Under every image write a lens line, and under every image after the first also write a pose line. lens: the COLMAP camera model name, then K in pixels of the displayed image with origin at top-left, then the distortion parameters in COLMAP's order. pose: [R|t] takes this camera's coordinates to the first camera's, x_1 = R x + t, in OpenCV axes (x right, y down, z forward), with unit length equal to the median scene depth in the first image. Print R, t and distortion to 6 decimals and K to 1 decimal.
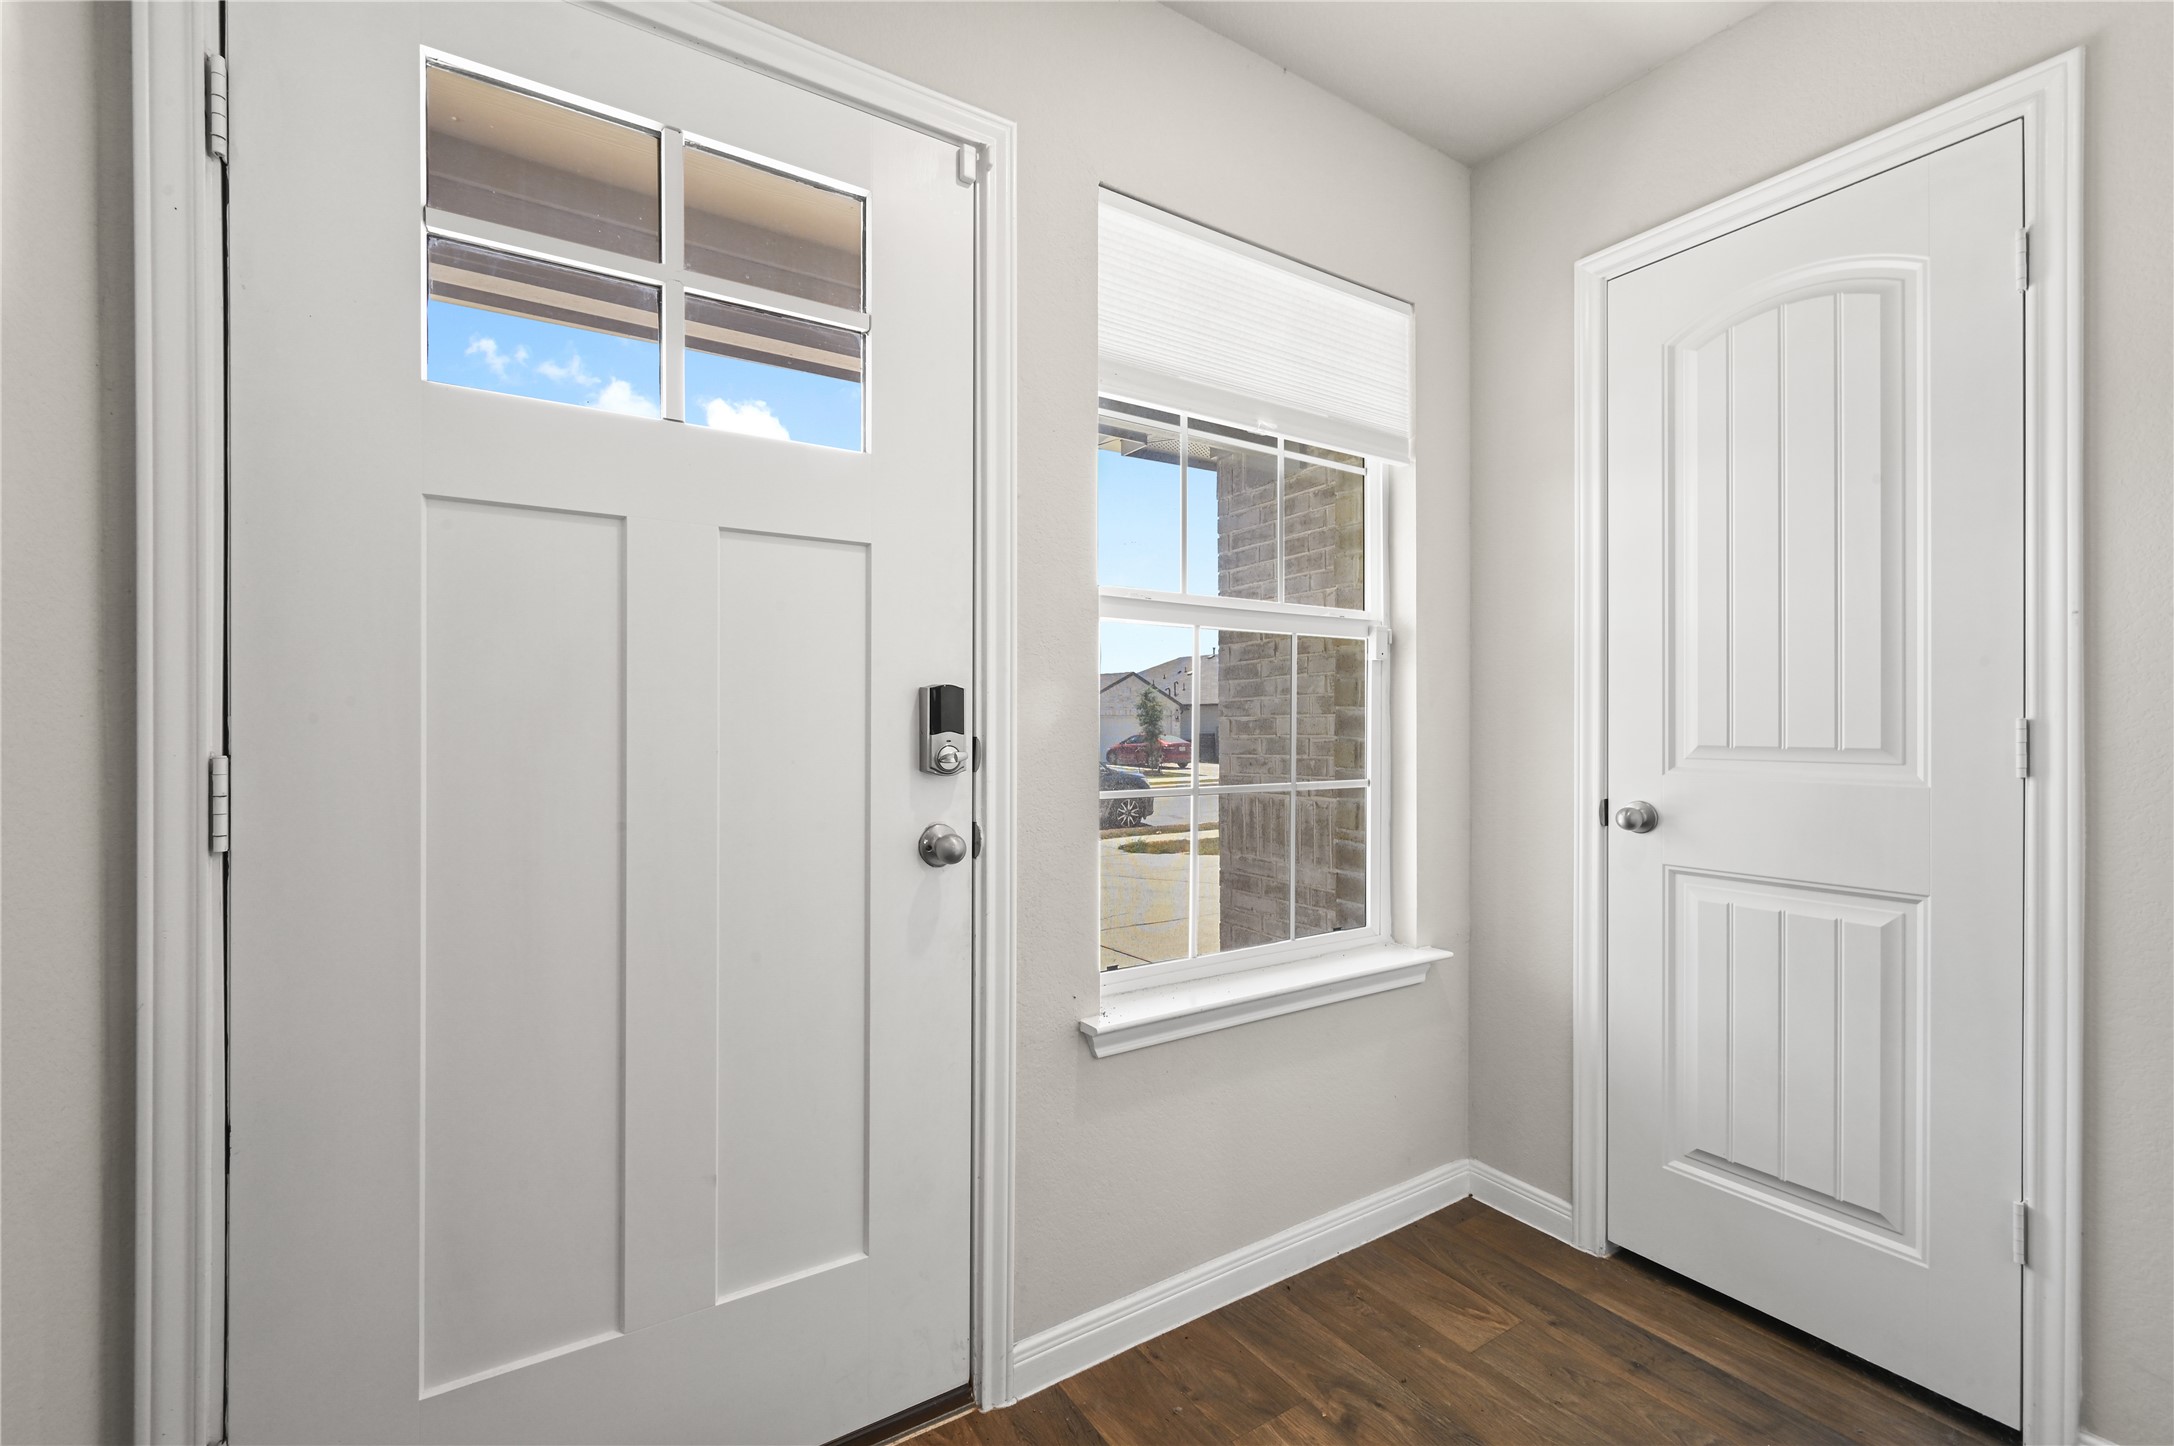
lens RADIAL K [[896.8, 0, 1066.1], [0, 896.8, 719.2], [0, 0, 1]] dist [-0.003303, -0.000339]
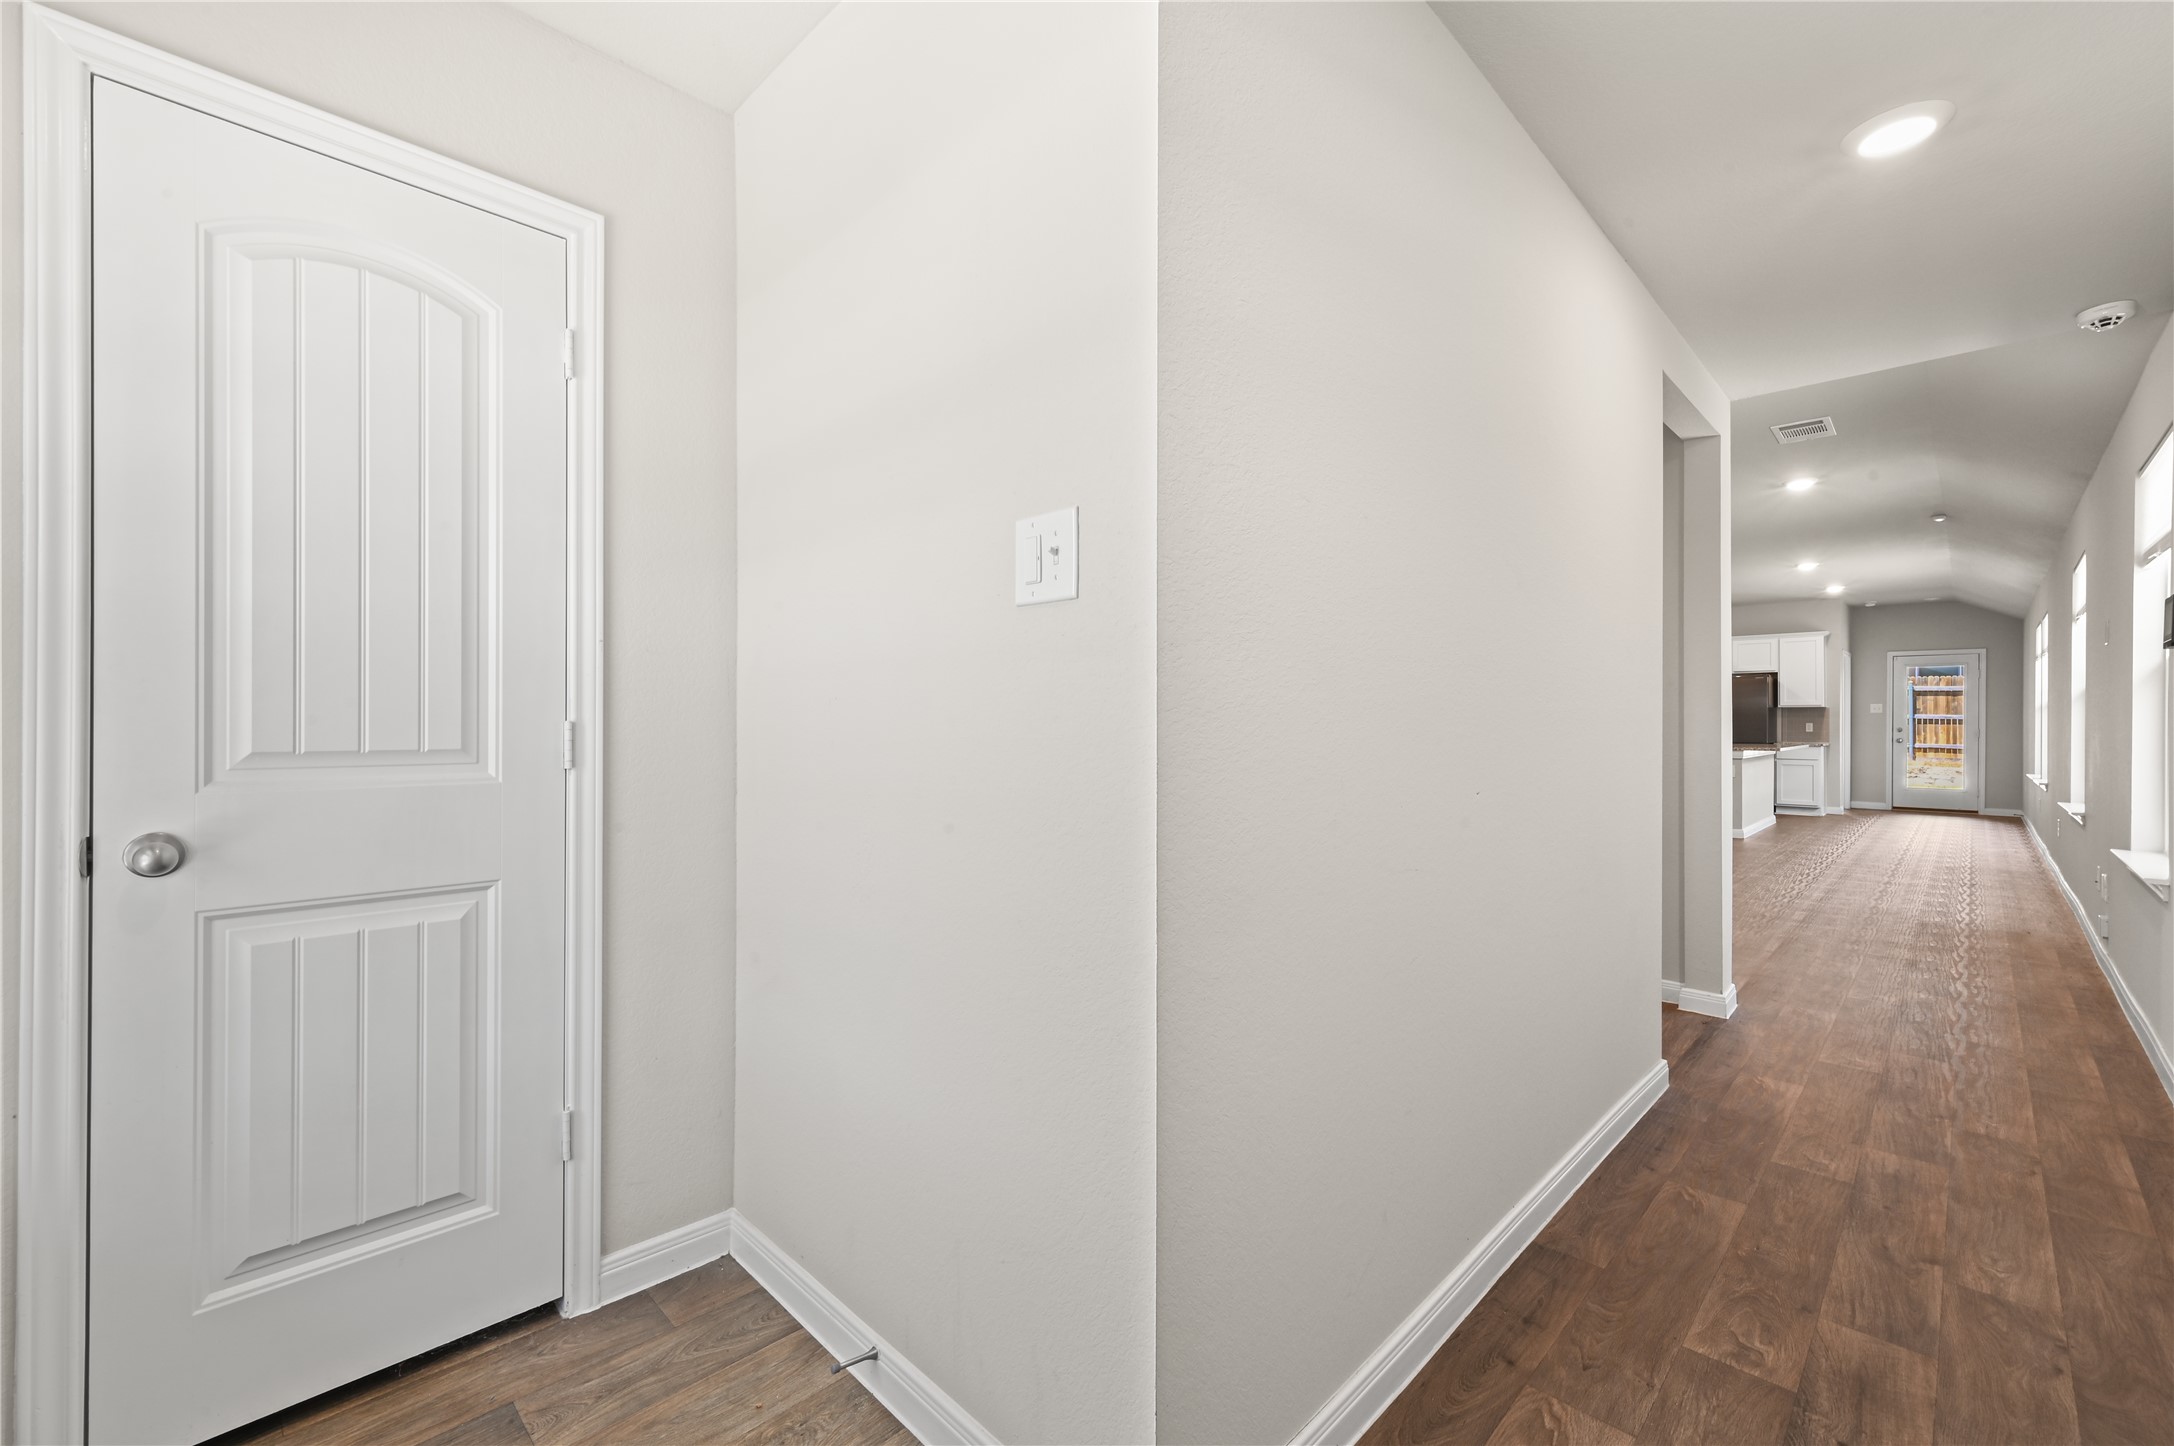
lens RADIAL K [[896.8, 0, 1074.4], [0, 896.8, 733.5], [0, 0, 1]] dist [-0.003303, -0.000339]
pose [[-0.222155, 0.002377, 0.975009, -0.274691], [0.003089, 0.999994, -0.001734, 0.018576], [-0.975007, 0.002626, -0.222161, 0.530308]]
